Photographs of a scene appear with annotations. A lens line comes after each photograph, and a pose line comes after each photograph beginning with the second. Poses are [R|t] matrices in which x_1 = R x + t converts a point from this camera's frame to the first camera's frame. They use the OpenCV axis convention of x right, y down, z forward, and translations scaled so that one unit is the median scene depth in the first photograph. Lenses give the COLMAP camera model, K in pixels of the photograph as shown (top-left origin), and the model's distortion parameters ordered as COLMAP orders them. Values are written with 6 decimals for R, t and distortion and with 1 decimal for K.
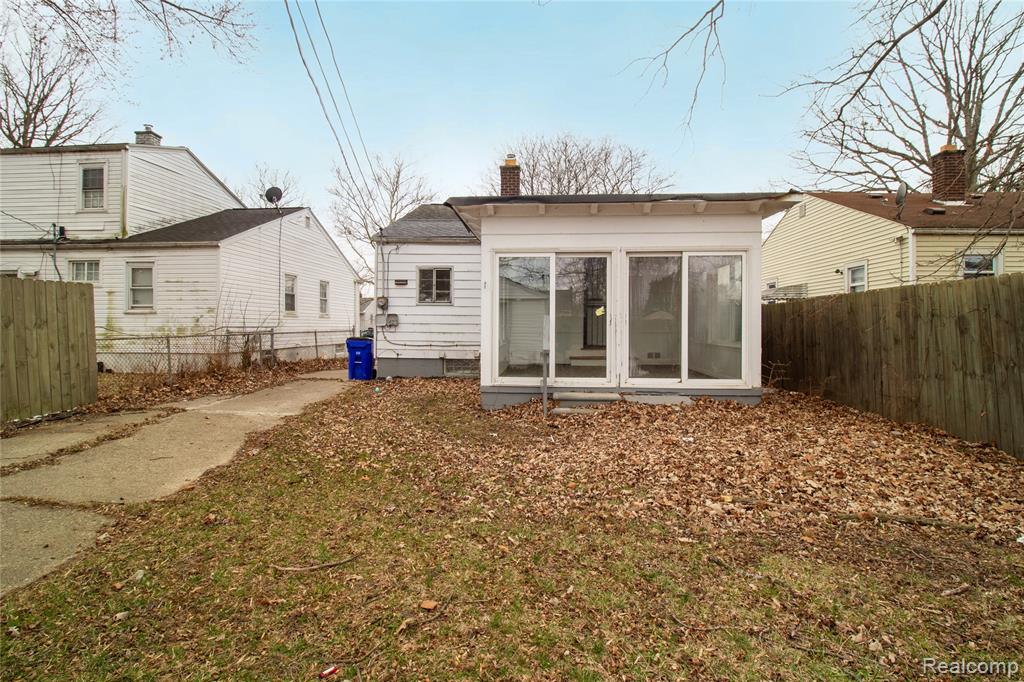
lens RADIAL K [[477.9, 0, 512.0], [0, 477.9, 341.0], [0, 0, 1]] dist [0.002242, -0.013410]
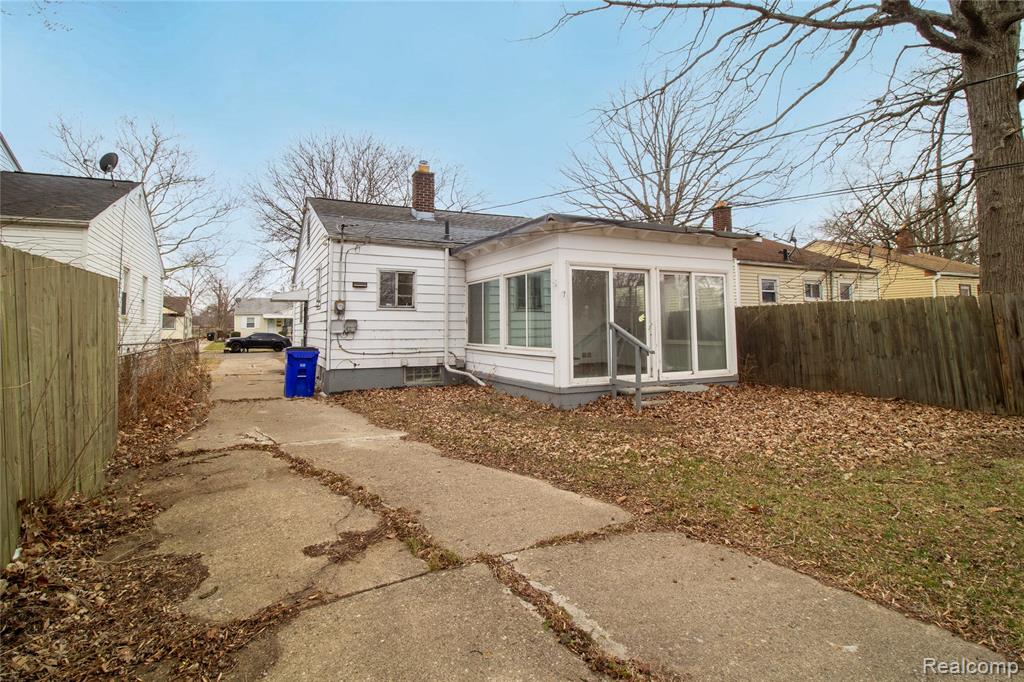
lens RADIAL K [[475.6, 0, 513.1], [0, 475.6, 318.7], [0, 0, 1]] dist [0.002898, -0.012985]
pose [[0.876337, -0.000345, 0.481699, -0.417554], [0.026374, 0.998534, -0.047266, -0.007924], [-0.480976, 0.054126, 0.875061, 0.069469]]
